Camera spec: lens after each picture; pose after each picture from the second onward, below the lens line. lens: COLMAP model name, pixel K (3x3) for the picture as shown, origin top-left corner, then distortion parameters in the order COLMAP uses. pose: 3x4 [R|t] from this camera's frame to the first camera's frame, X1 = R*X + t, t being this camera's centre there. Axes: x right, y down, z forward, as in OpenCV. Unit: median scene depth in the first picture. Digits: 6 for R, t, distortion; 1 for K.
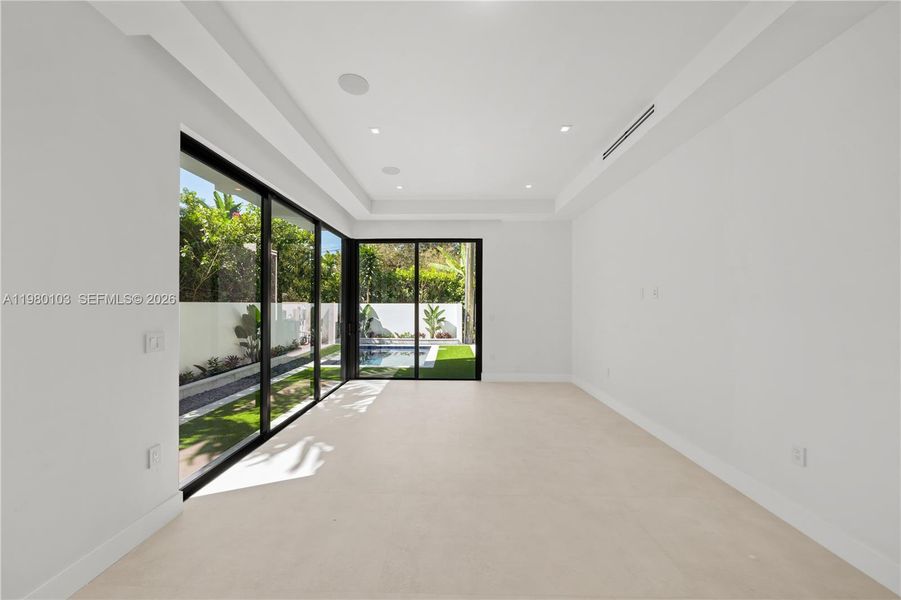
lens RADIAL K [[300.0, 0, 446.0], [0, 300.0, 299.7], [0, 0, 1]] dist [-0.019674, 0.000280]
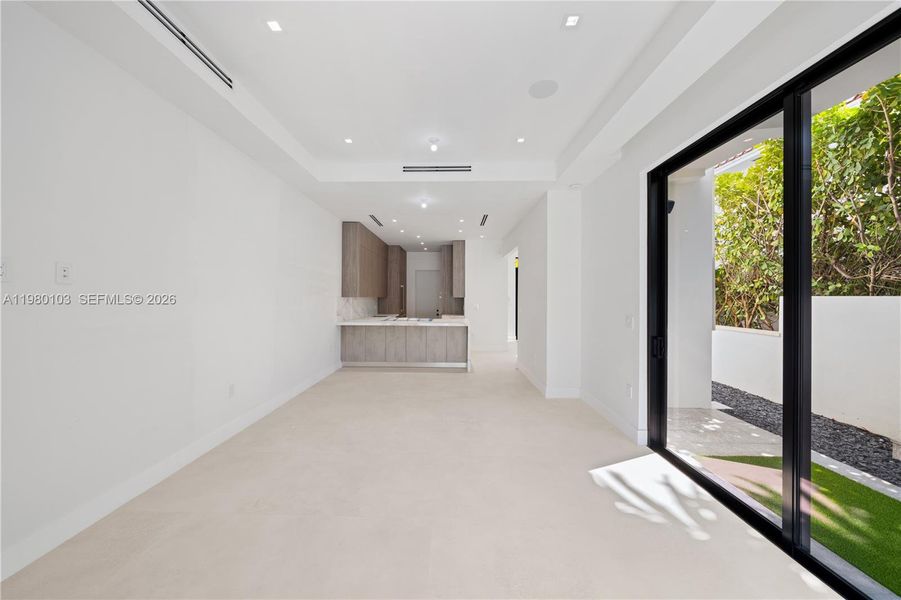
lens RADIAL K [[383.9, 0, 450.7], [0, 383.9, 301.0], [0, 0, 1]] dist [0.019497, 0.000666]
pose [[-0.999969, -0.005725, -0.005365, 0.017716], [-0.005607, 0.999749, -0.021678, 0.046424], [0.005487, -0.021647, -0.999751, 2.039014]]
